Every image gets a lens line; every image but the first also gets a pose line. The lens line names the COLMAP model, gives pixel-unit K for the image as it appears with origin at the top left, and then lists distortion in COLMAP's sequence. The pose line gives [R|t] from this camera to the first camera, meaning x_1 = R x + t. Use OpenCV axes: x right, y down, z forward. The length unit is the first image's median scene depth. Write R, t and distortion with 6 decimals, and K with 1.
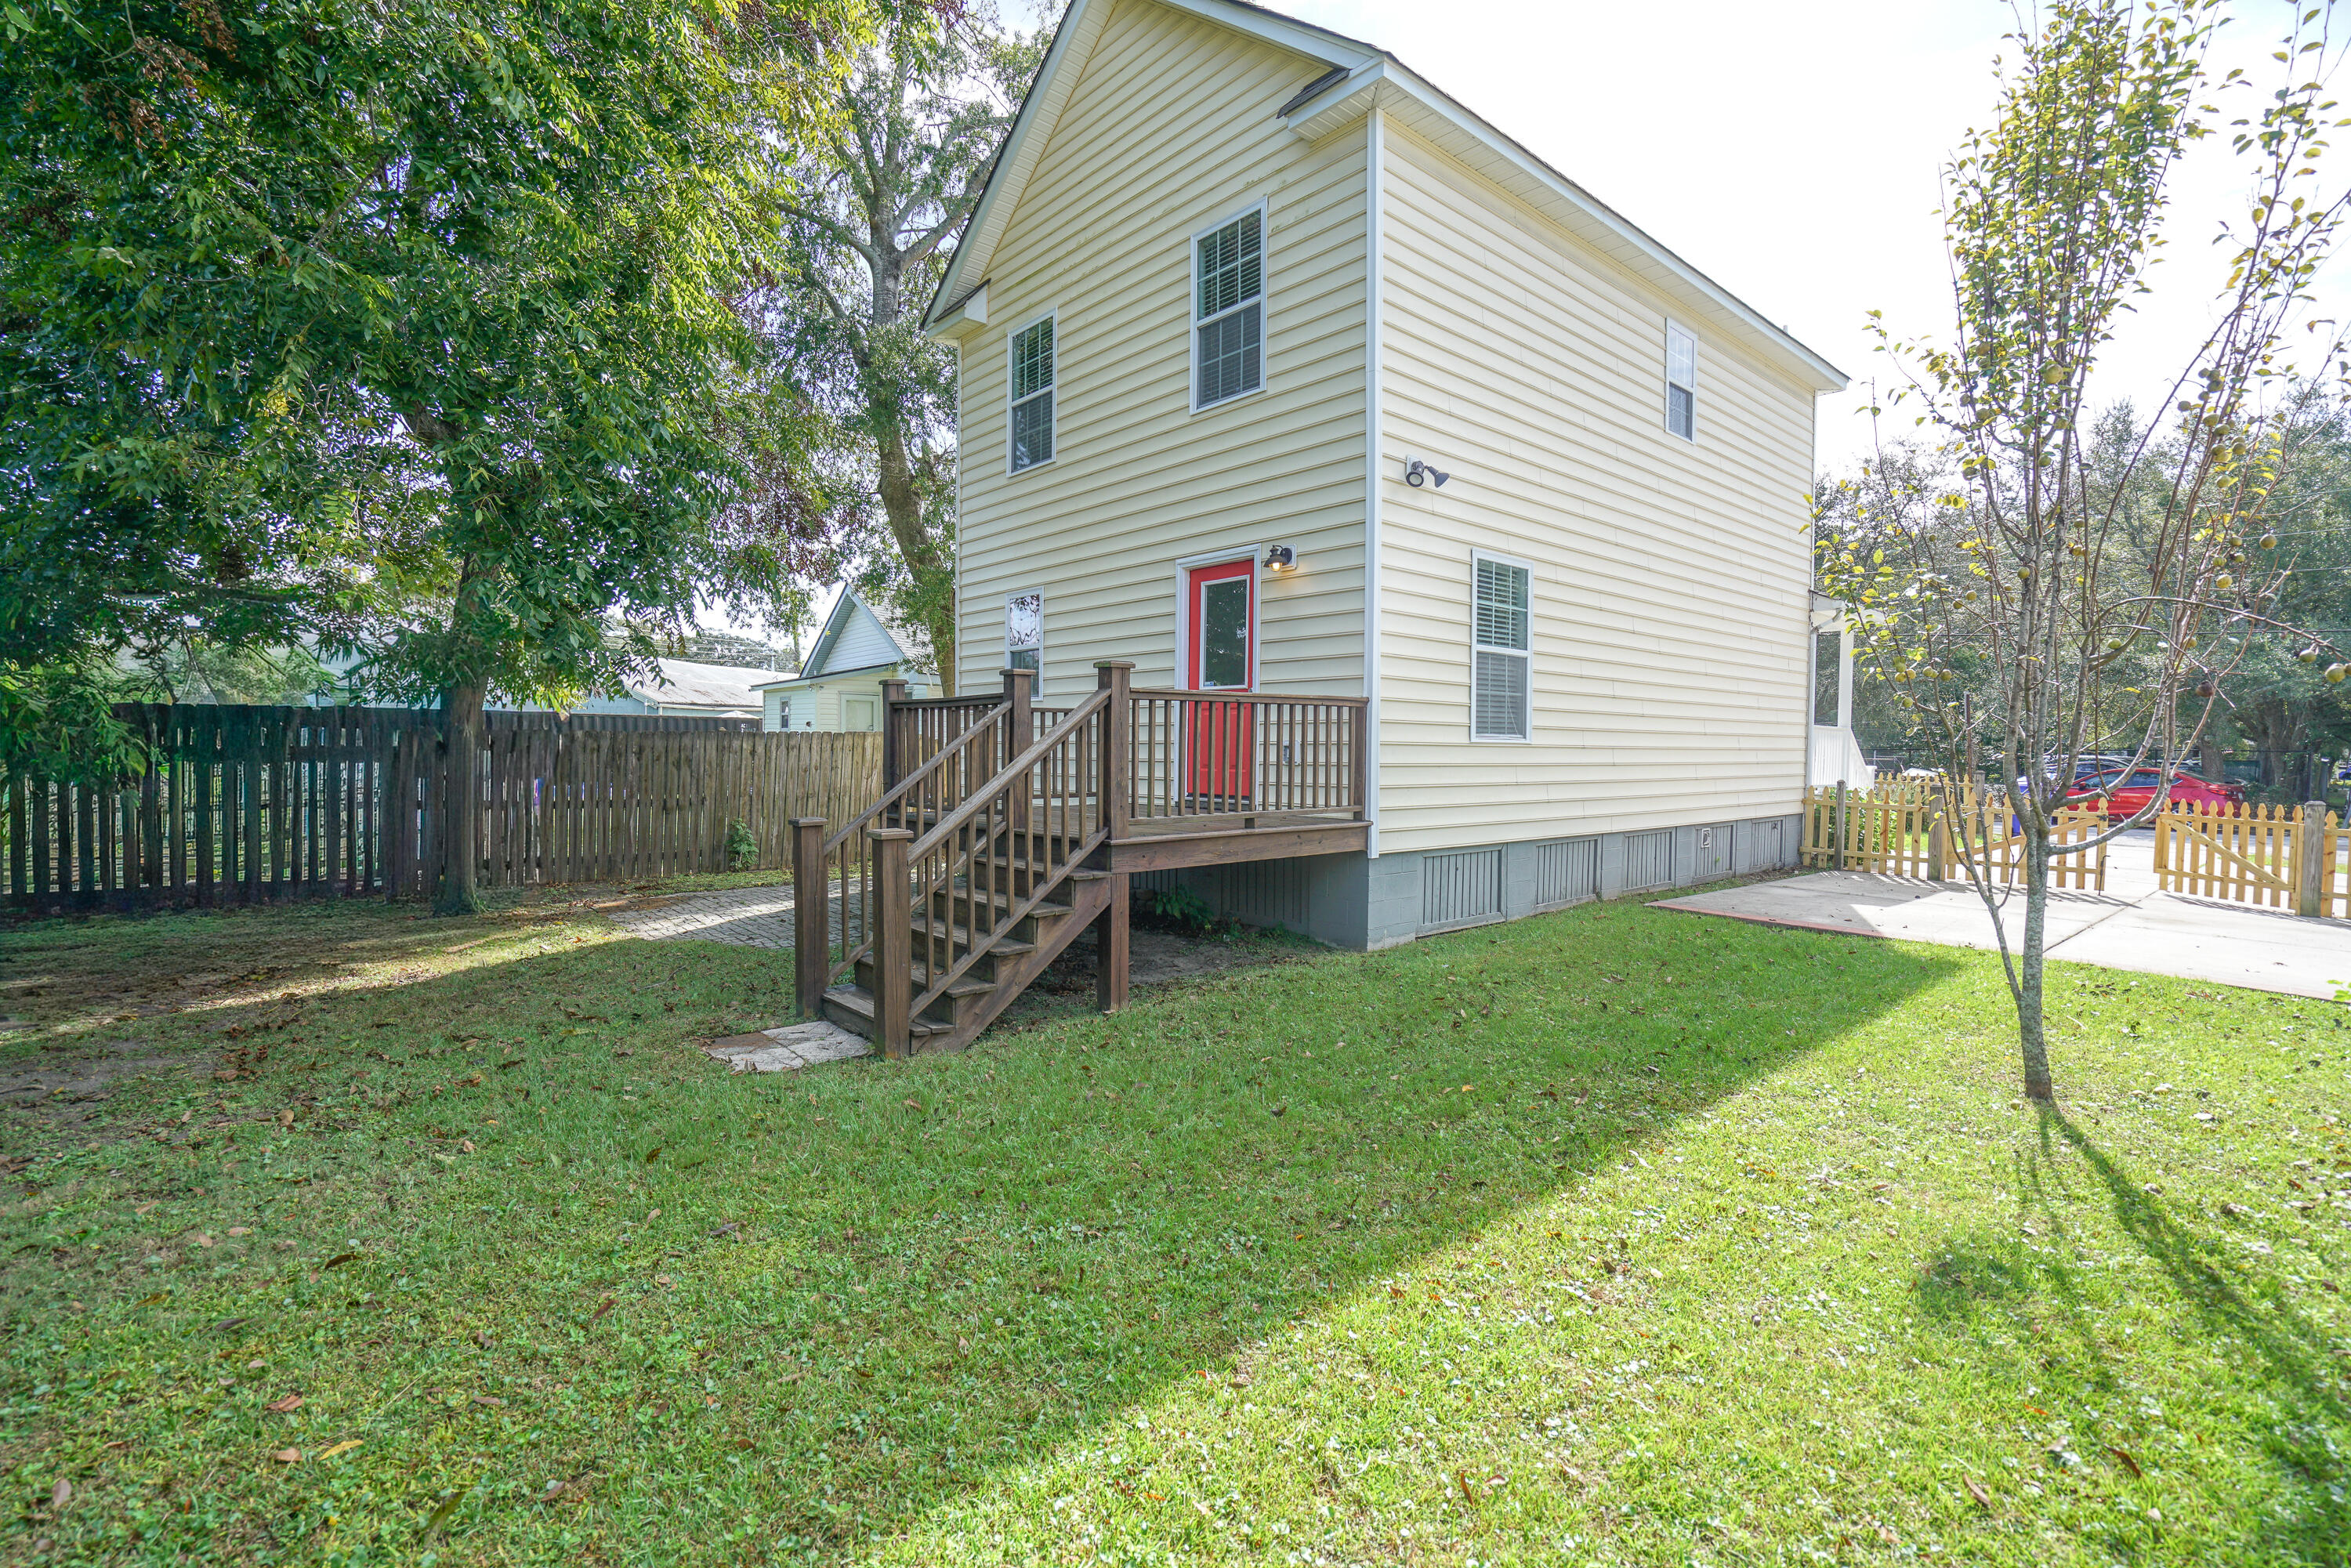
lens RADIAL K [[1070.2, 0, 1177.2], [0, 1070.2, 779.1], [0, 0, 1]] dist [-0.020180, 0.001577]
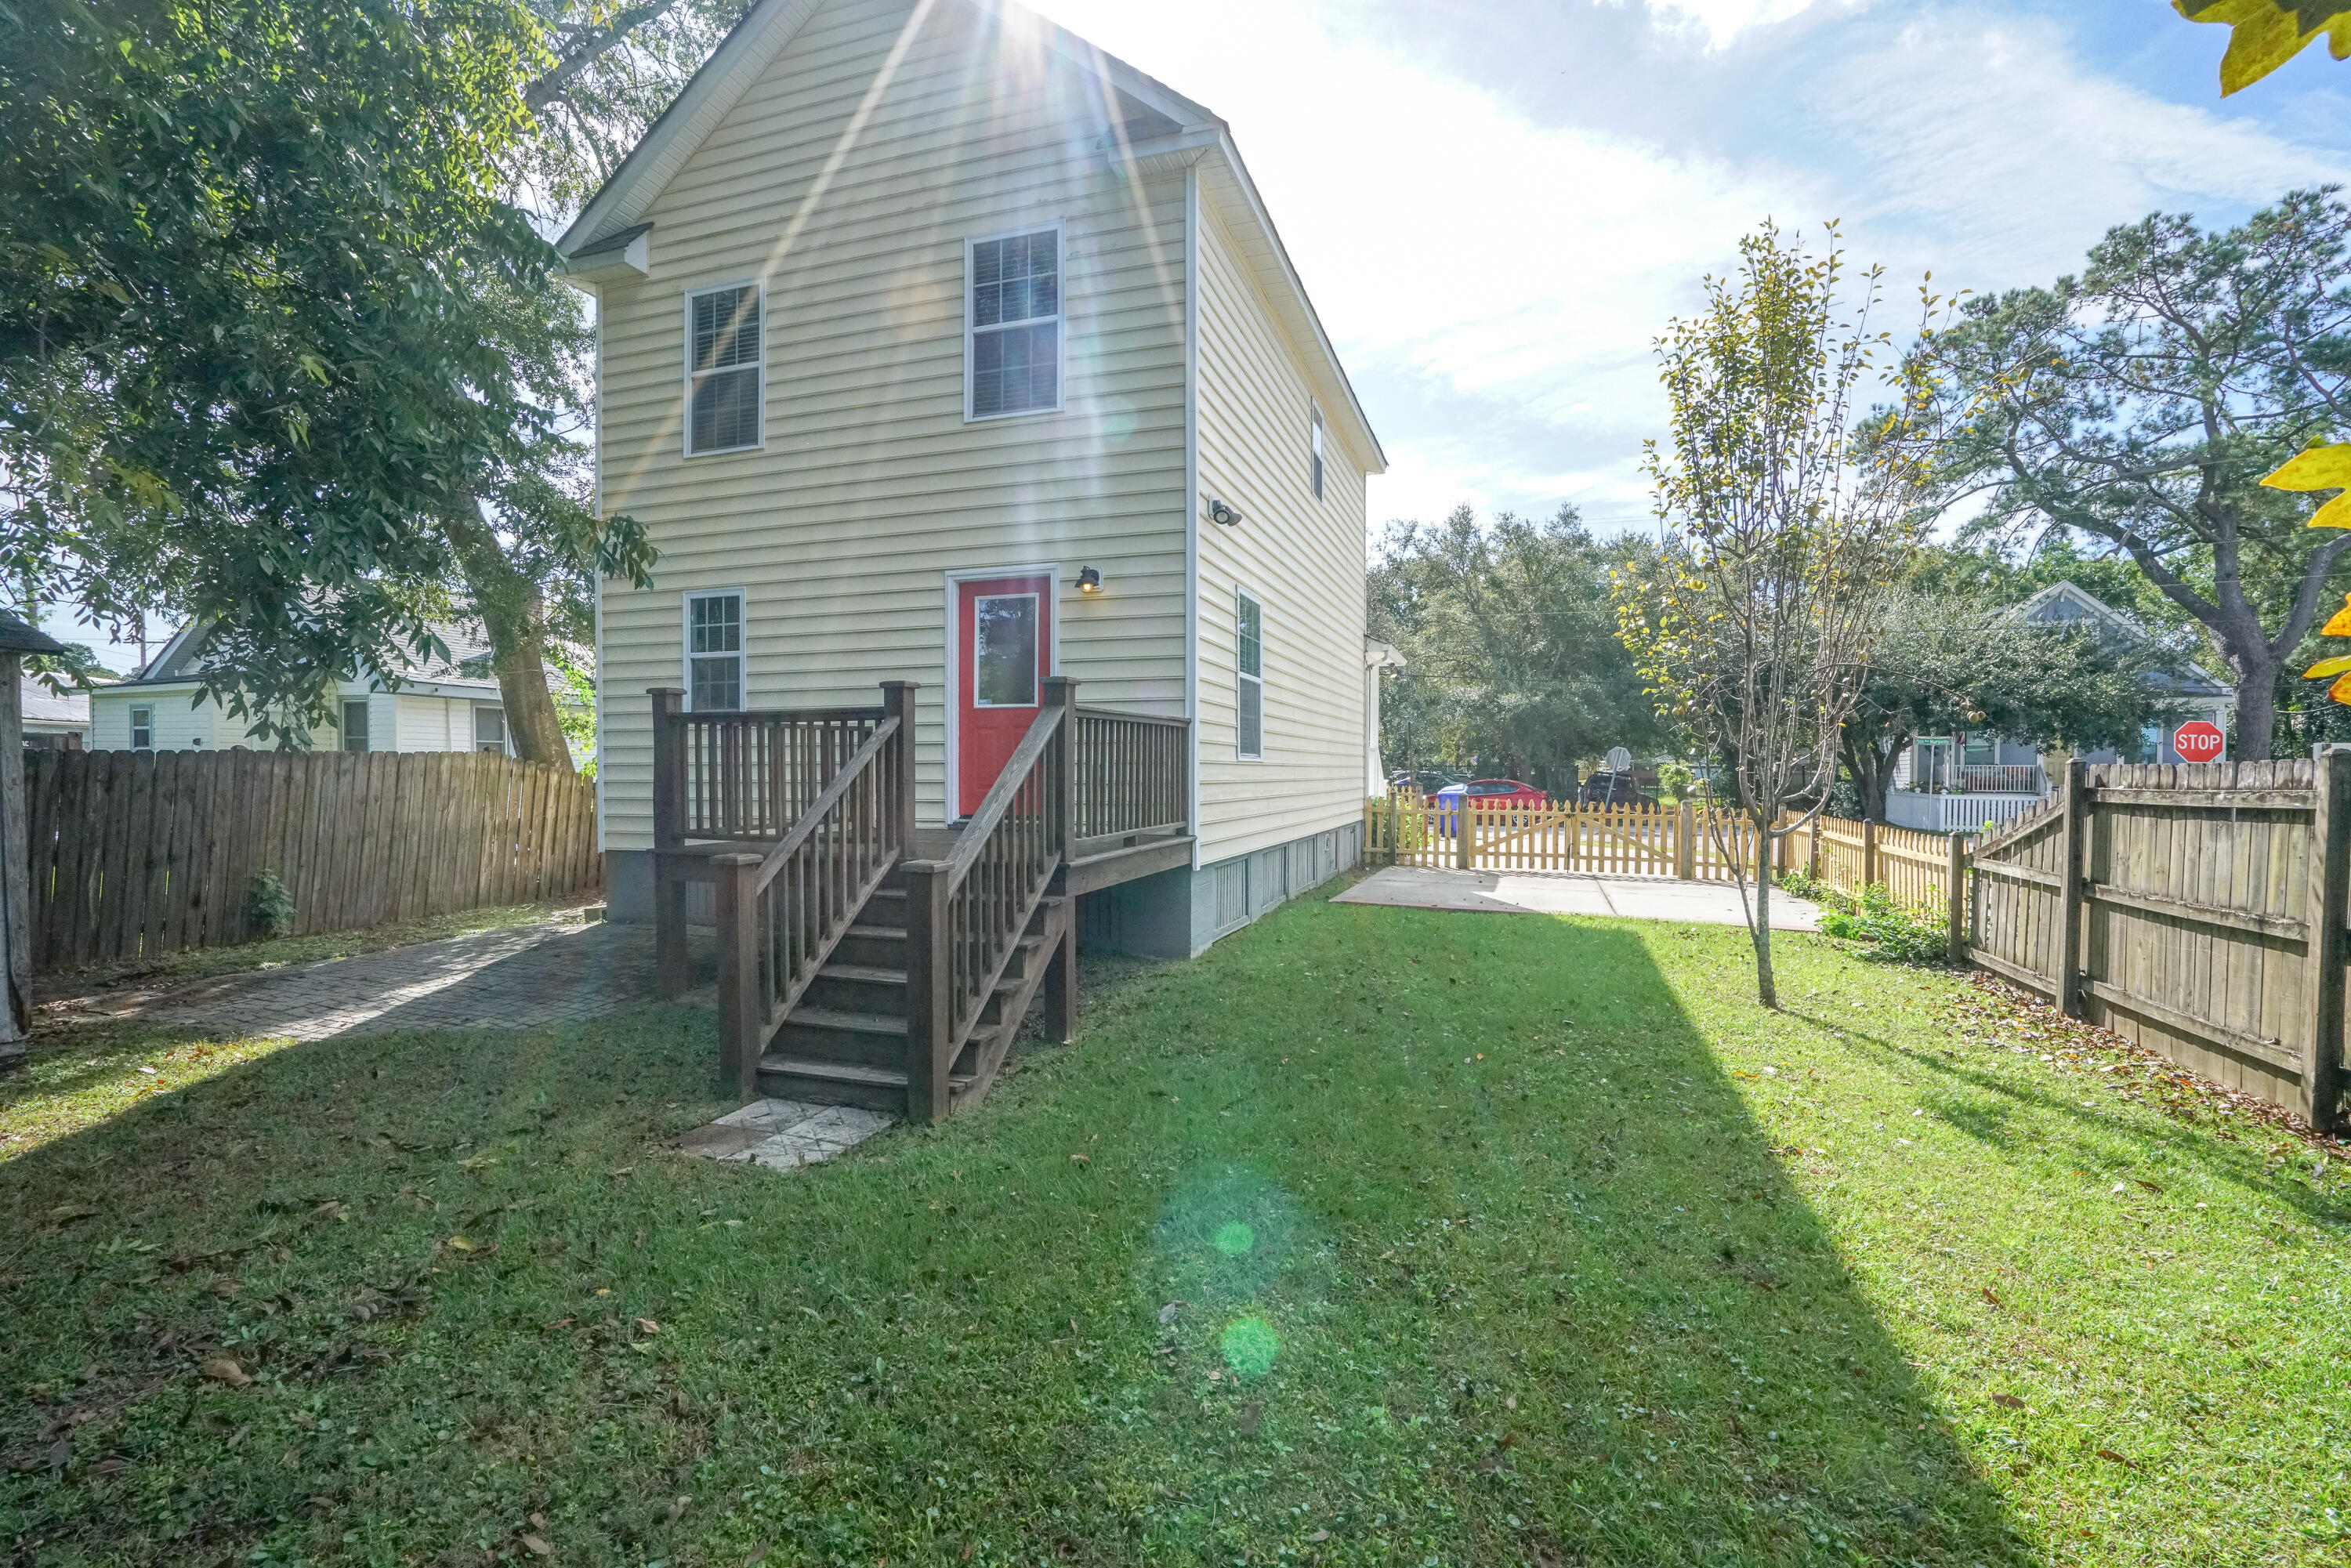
lens RADIAL K [[1070.2, 0, 1170.7], [0, 1070.2, 776.8], [0, 0, 1]] dist [-0.020180, 0.001577]
pose [[0.868458, -0.009998, 0.495661, -0.308792], [0.020950, 0.999644, -0.016542, -0.001735], [-0.495319, 0.024750, 0.868358, 0.081420]]
